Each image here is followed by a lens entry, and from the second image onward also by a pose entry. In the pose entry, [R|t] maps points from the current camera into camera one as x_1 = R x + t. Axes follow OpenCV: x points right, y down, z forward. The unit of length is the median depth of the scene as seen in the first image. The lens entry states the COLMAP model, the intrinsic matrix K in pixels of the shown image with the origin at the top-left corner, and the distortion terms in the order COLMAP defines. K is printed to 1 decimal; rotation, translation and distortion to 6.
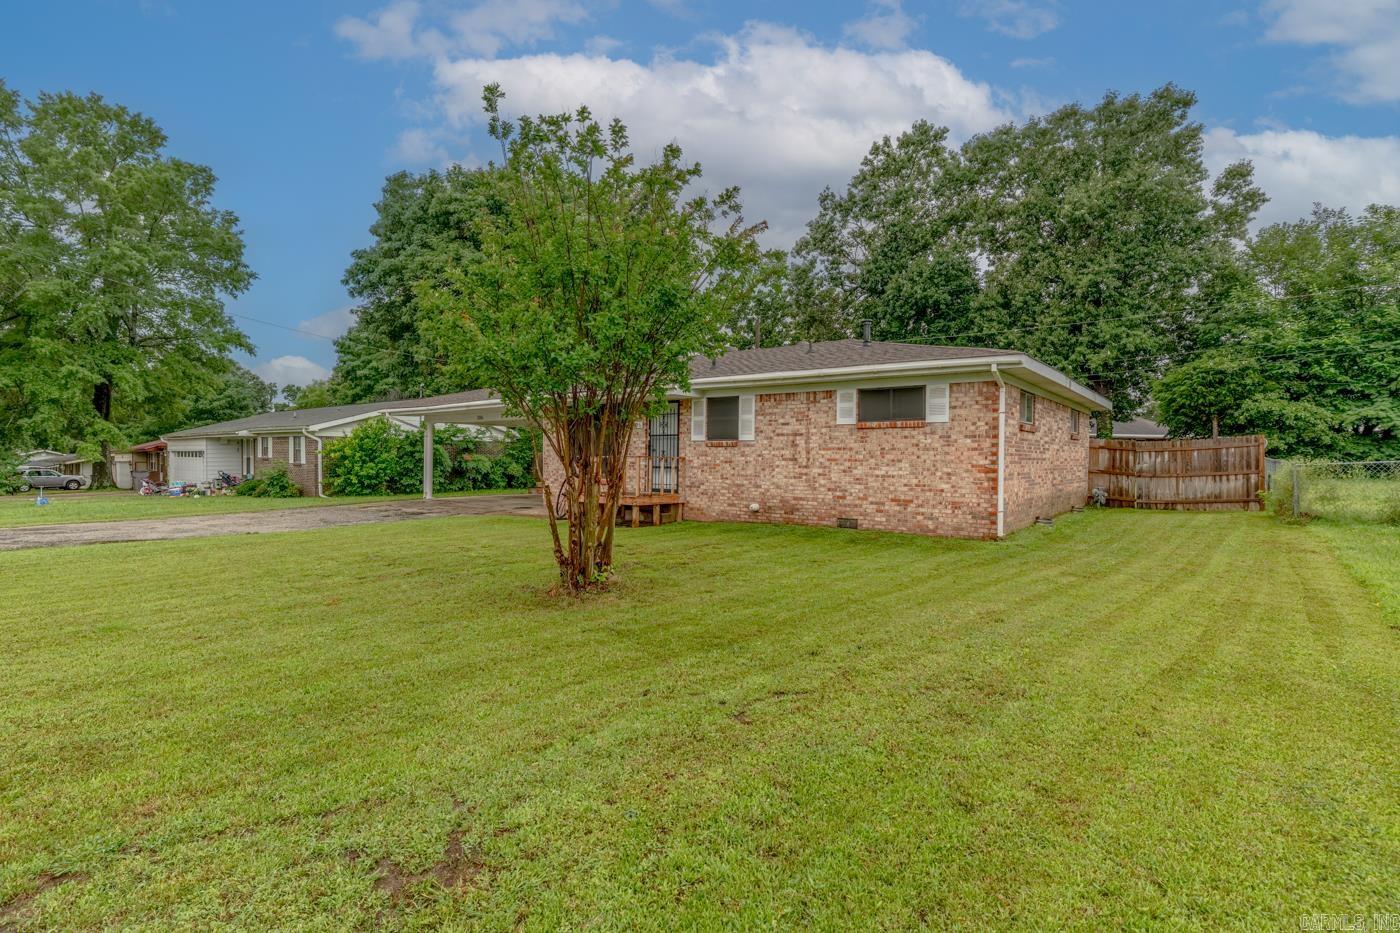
lens RADIAL K [[686.9, 0, 682.0], [0, 686.9, 480.7], [0, 0, 1]] dist [0.003060, -0.000006]
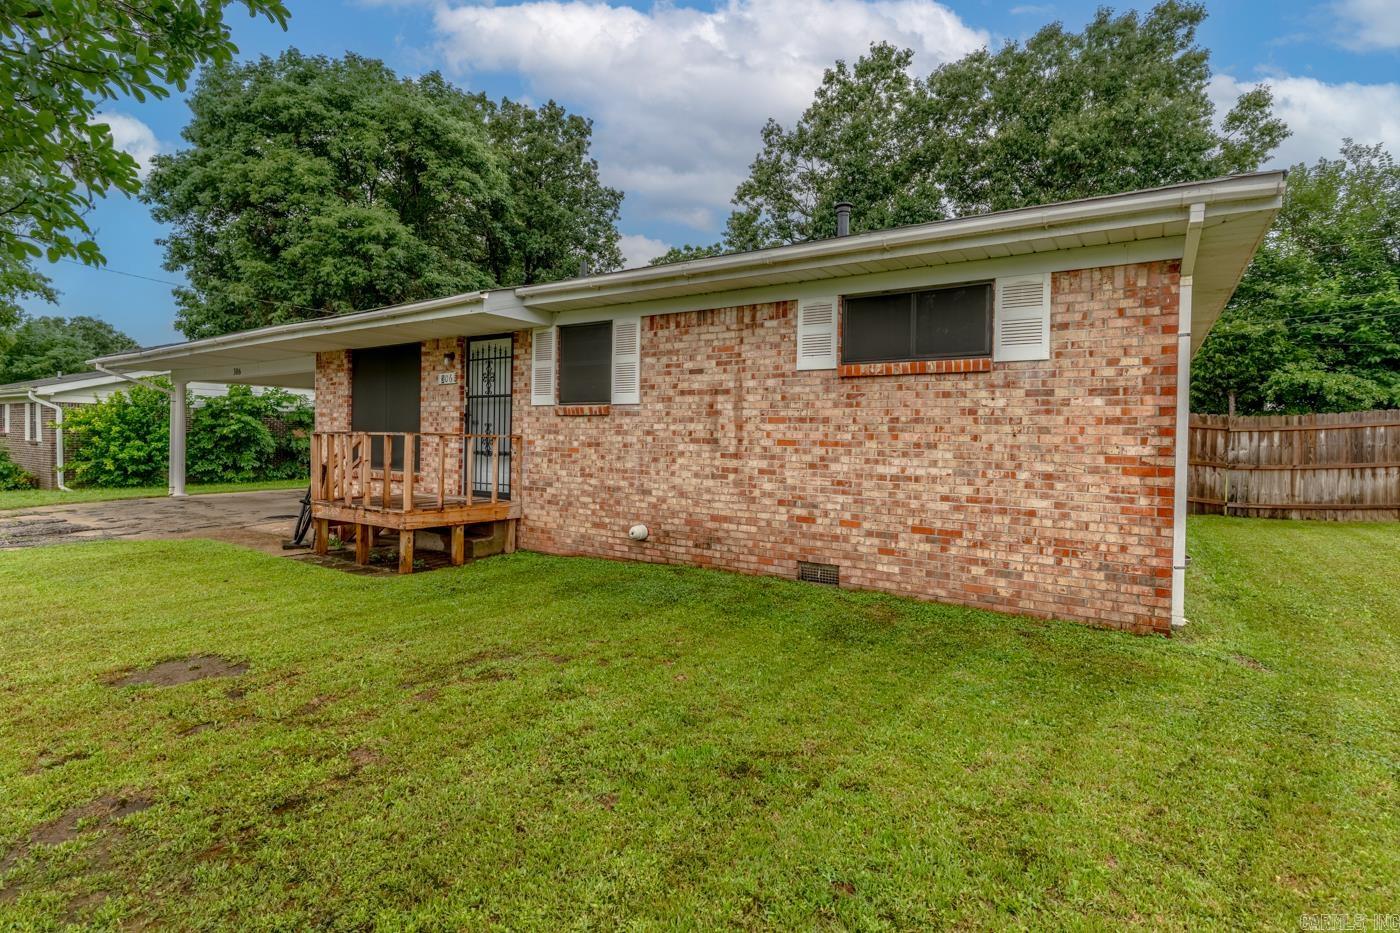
lens RADIAL K [[686.9, 0, 689.8], [0, 686.9, 462.0], [0, 0, 1]] dist [0.003060, -0.000006]
pose [[0.995970, 0.003014, 0.089631, 0.050088], [-0.003334, 0.999989, 0.003428, -0.008495], [-0.089620, -0.003713, 0.995969, 0.246467]]
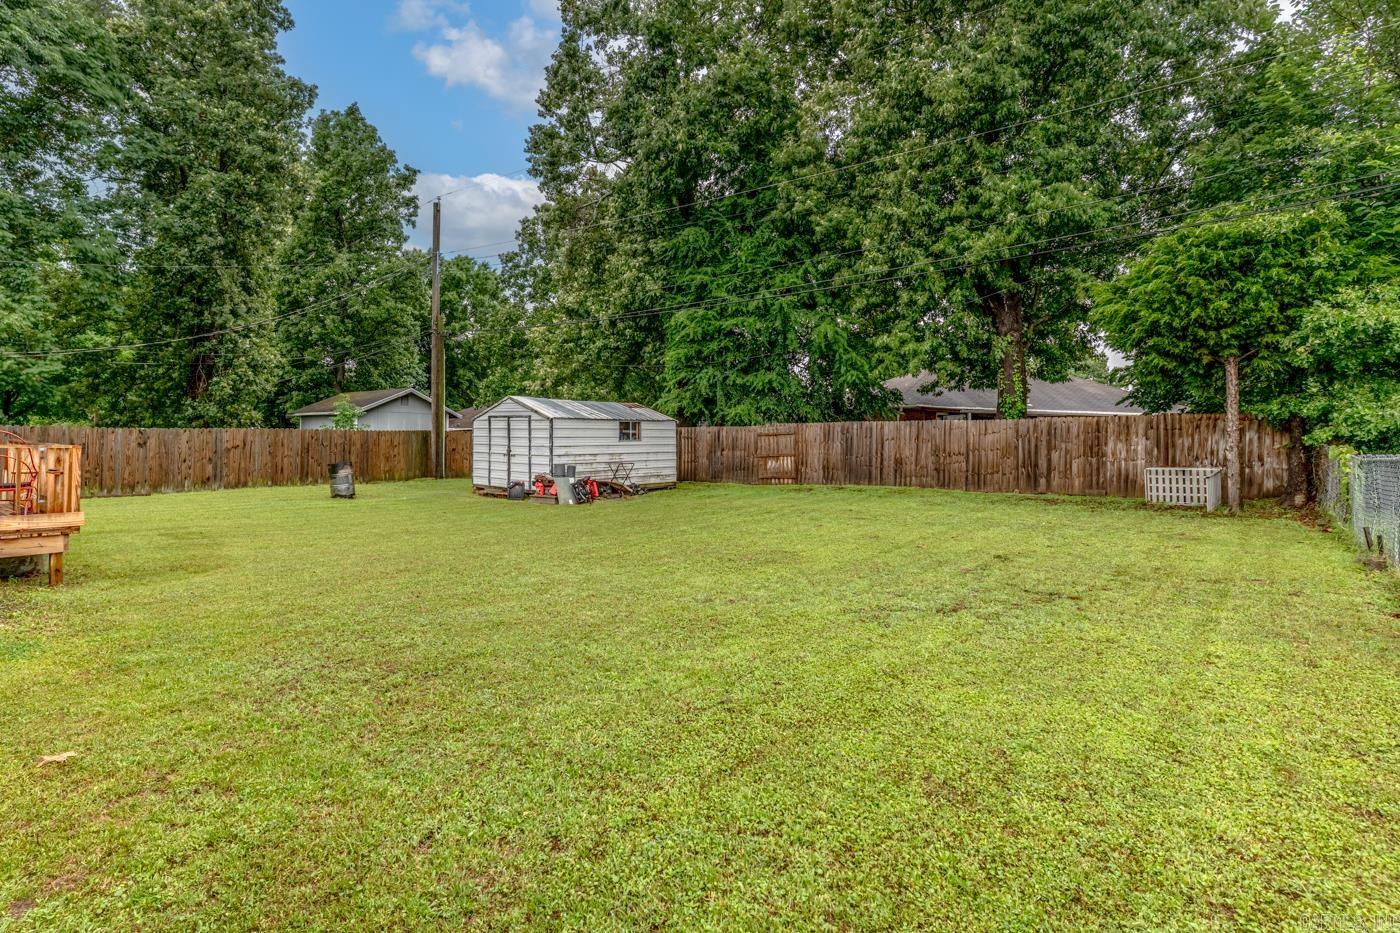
lens RADIAL K [[686.9, 0, 687.9], [0, 686.9, 447.8], [0, 0, 1]] dist [0.003060, -0.000006]
pose [[0.999883, 0.013974, -0.006250, 0.485227], [-0.014108, 0.999660, -0.021924, -0.025036], [0.005941, 0.022009, 0.999740, 0.629731]]
